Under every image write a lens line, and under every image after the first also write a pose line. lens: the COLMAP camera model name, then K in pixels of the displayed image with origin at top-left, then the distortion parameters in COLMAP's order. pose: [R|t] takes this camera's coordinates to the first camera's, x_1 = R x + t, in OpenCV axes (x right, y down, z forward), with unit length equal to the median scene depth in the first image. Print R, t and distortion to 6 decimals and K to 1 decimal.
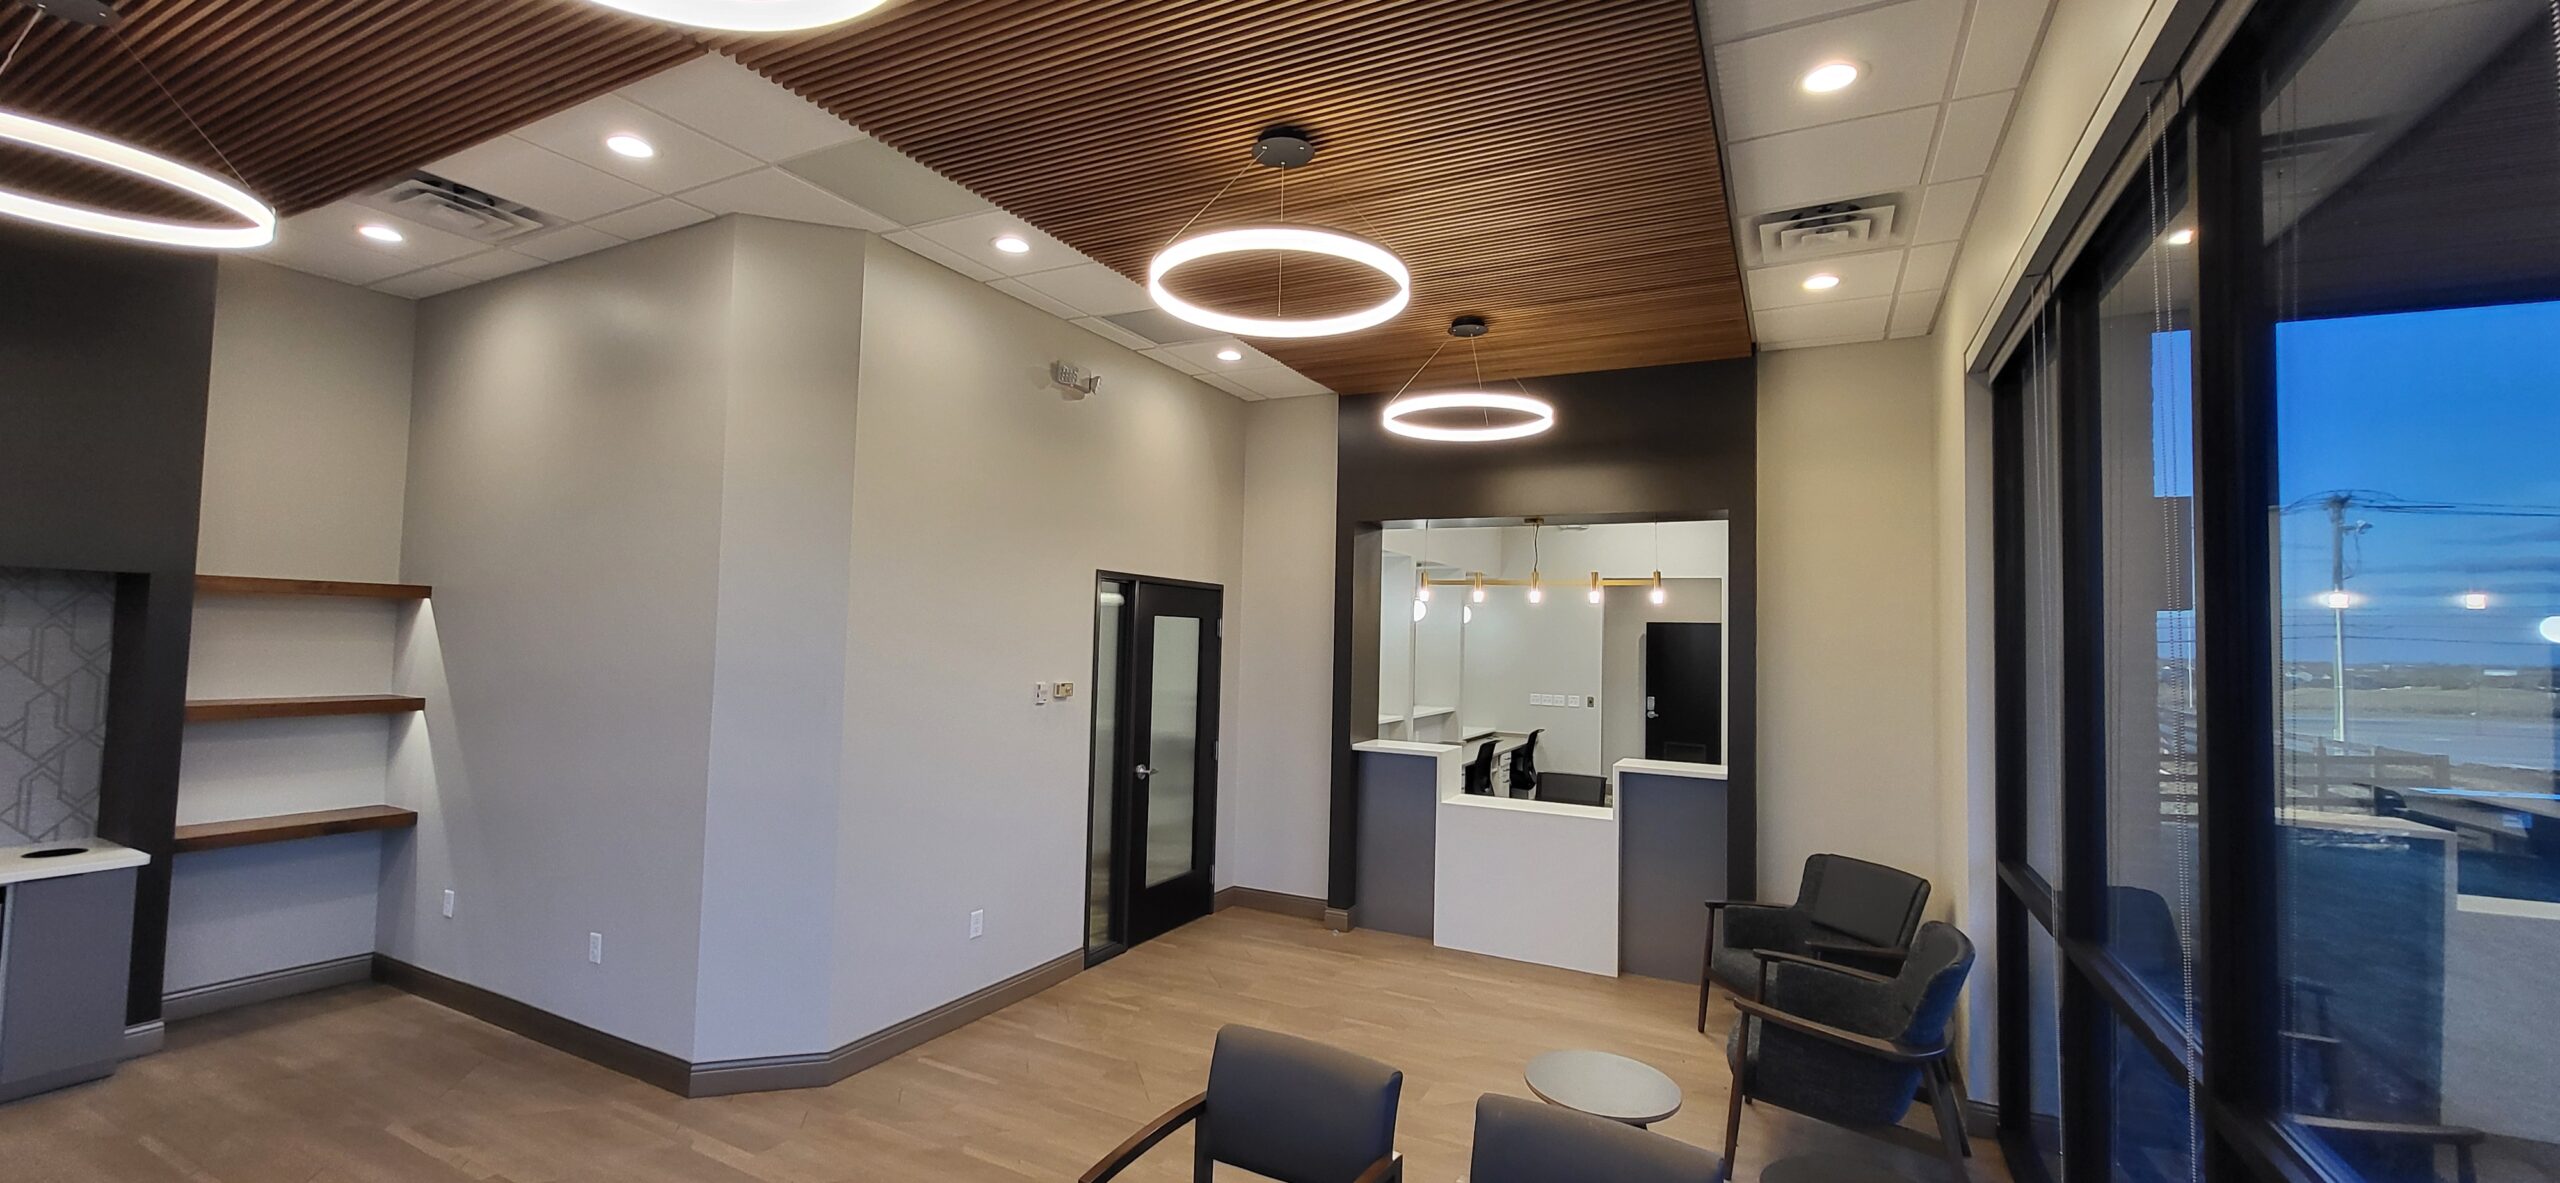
lens RADIAL K [[1000.5, 0, 1274.3], [0, 1000.5, 588.0], [0, 0, 1]] dist [0.003253, -0.001612]
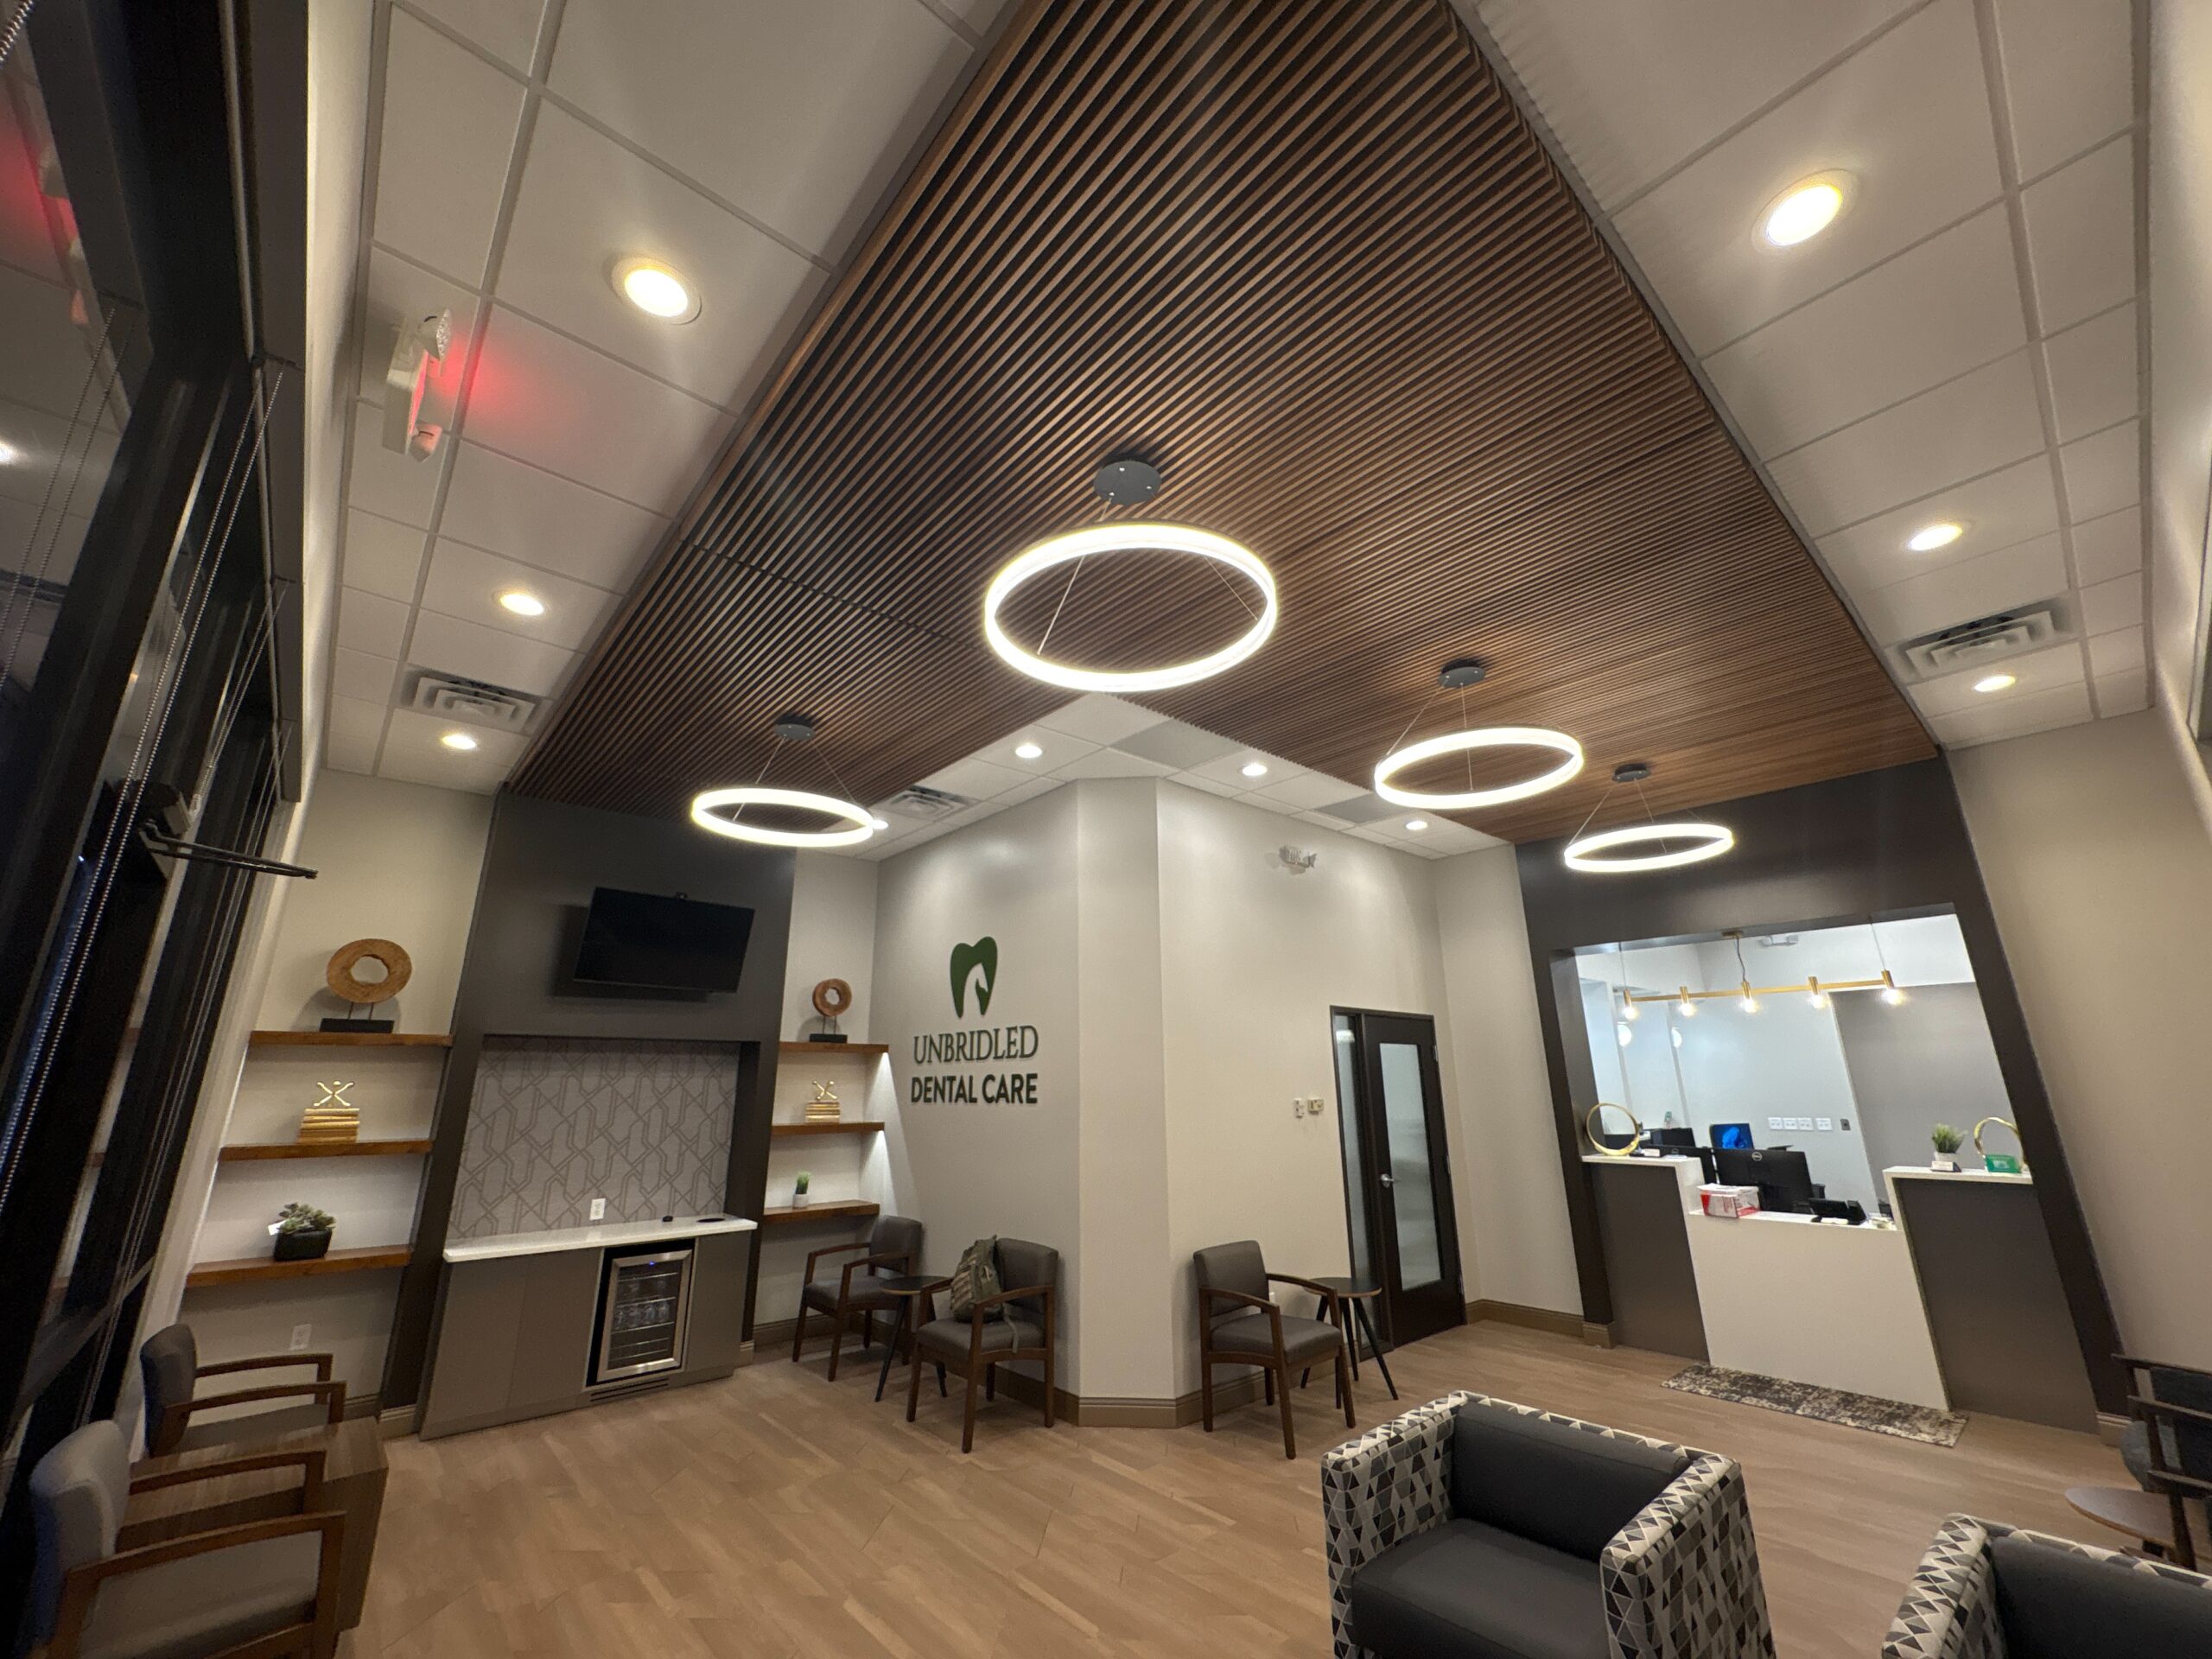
lens RADIAL K [[877.5, 0, 1109.6], [0, 877.5, 834.4], [0, 0, 1]] dist [-0.000535, 0.000300]
pose [[0.932404, -0.133962, -0.335674, -0.048204], [0.051710, 0.968662, -0.242942, 0.033349], [0.357699, 0.209162, 0.910111, -0.170815]]
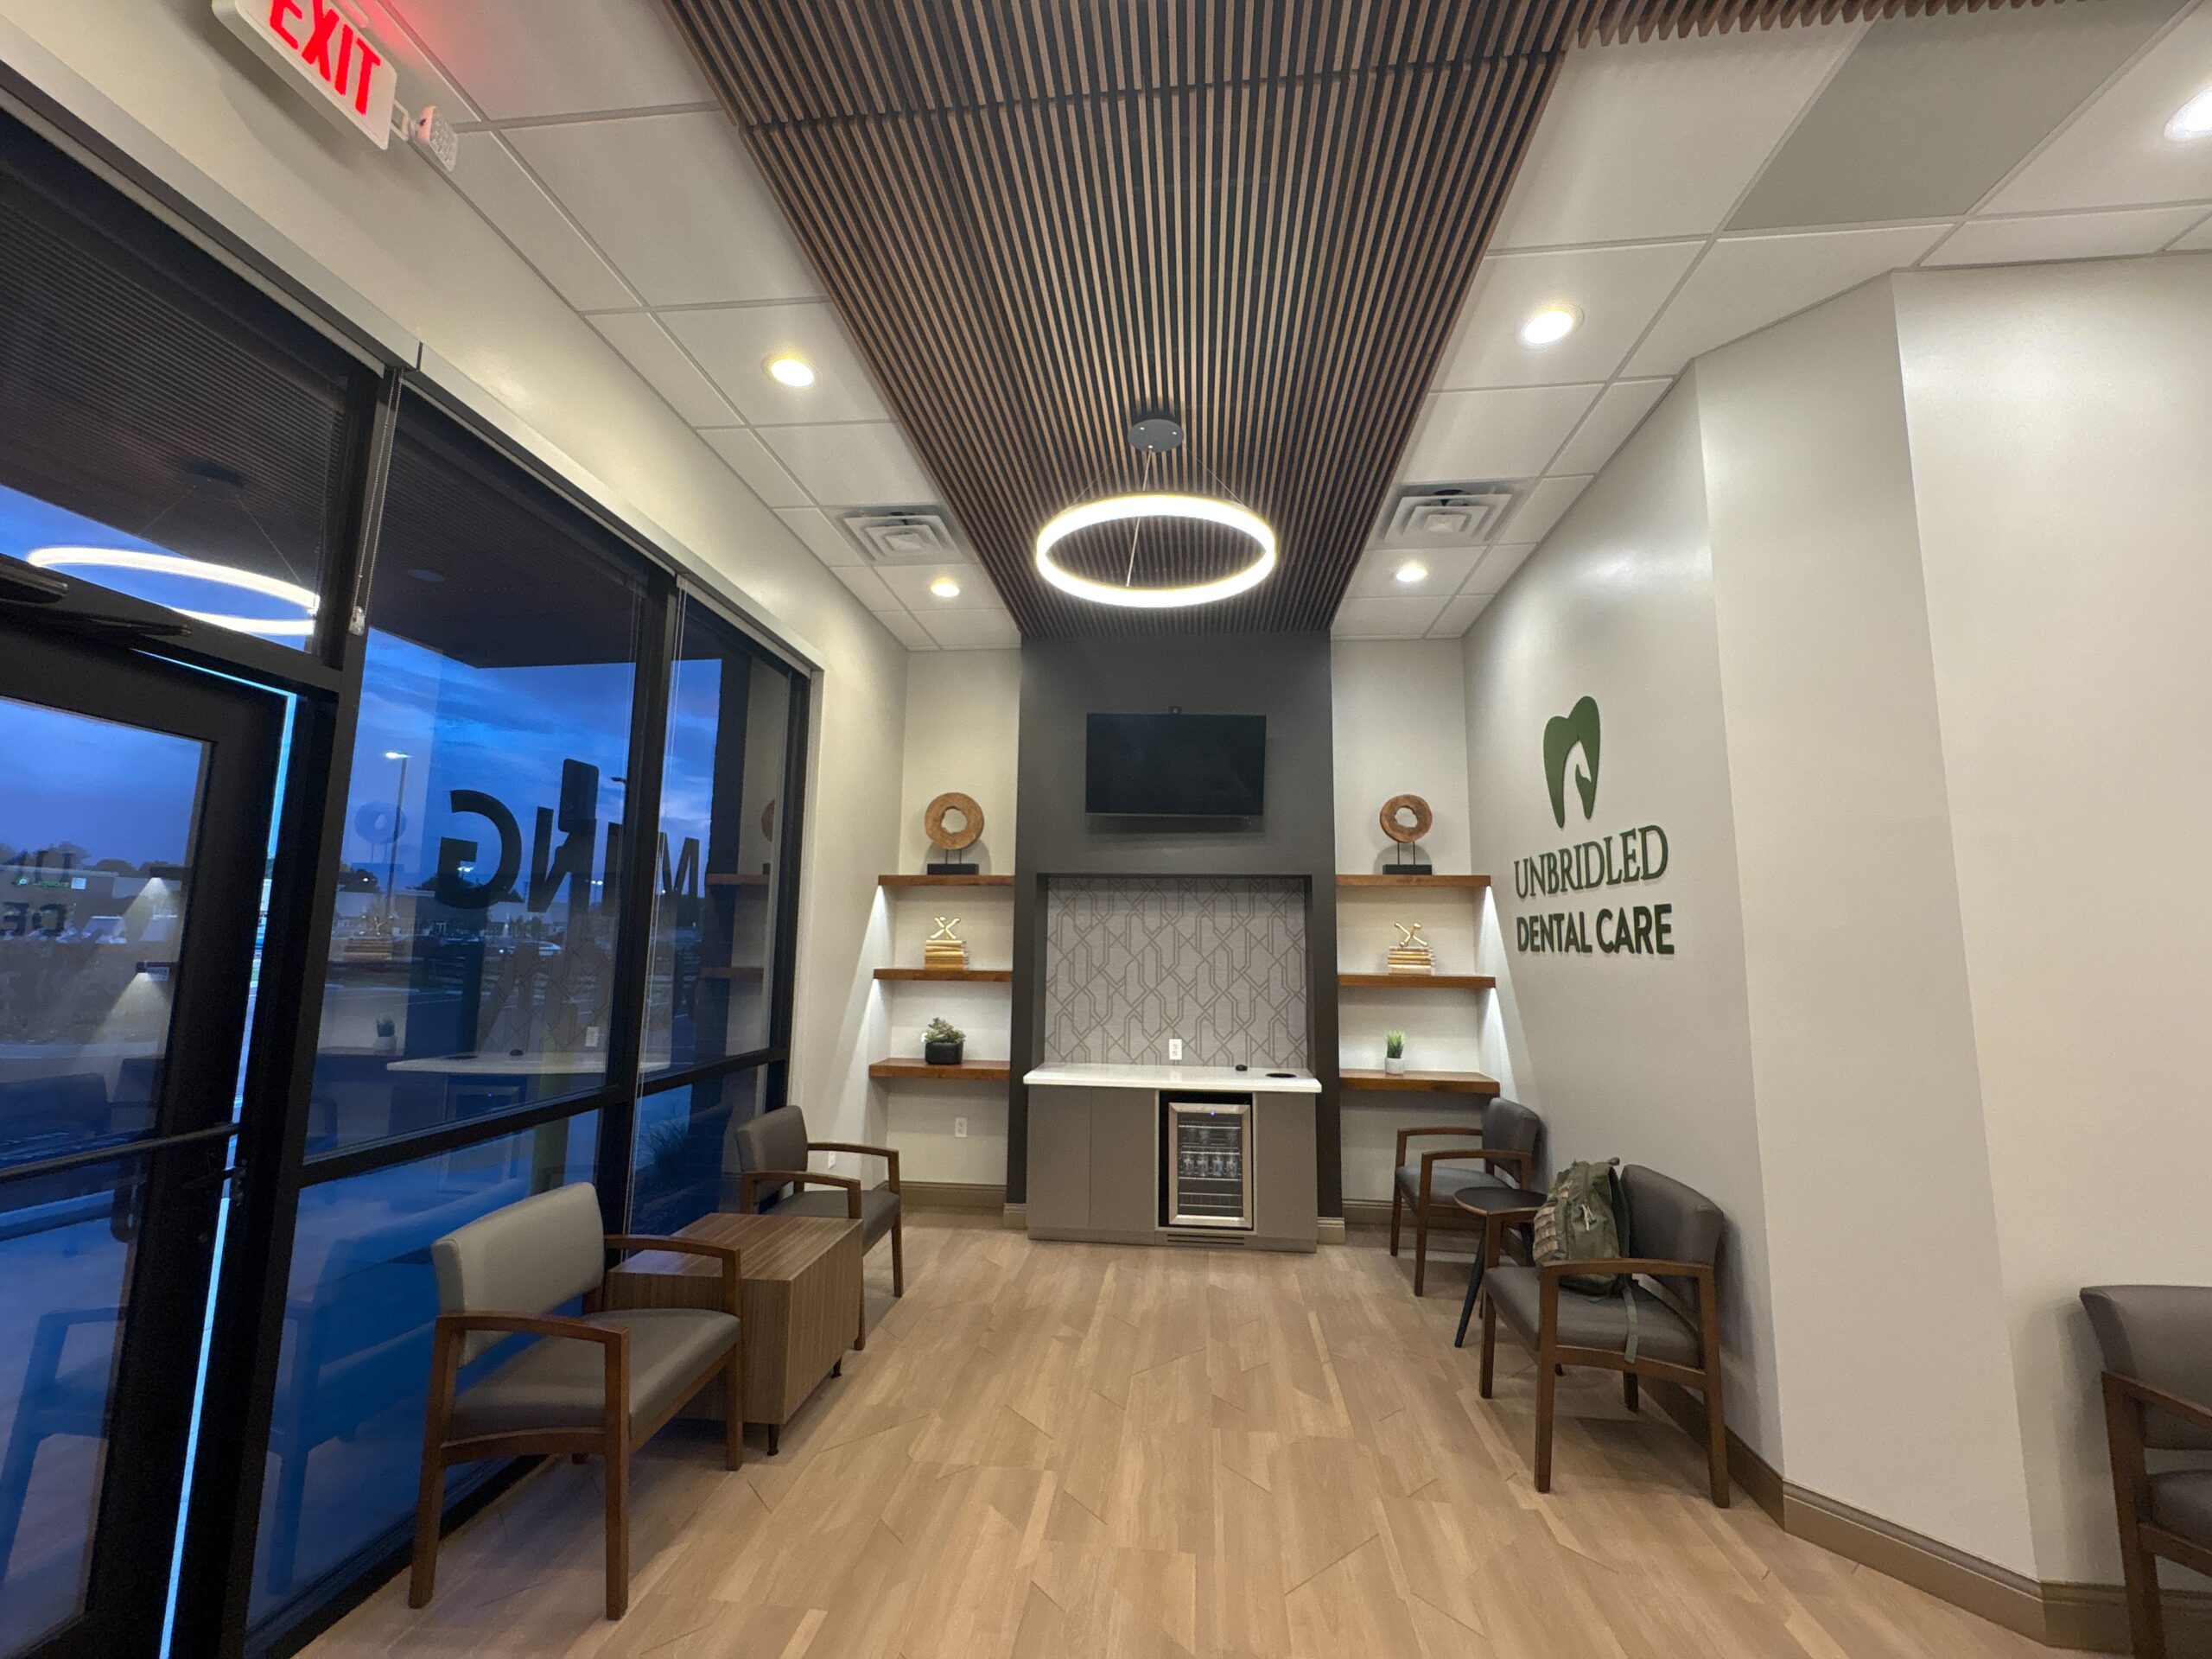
lens RADIAL K [[877.5, 0, 1115.9], [0, 877.5, 833.9], [0, 0, 1]] dist [-0.000535, 0.000300]
pose [[0.368475, -0.137946, -0.919346, -0.103053], [0.042327, 0.990393, -0.131642, 0.070834], [0.928673, 0.009594, 0.370774, 0.283101]]
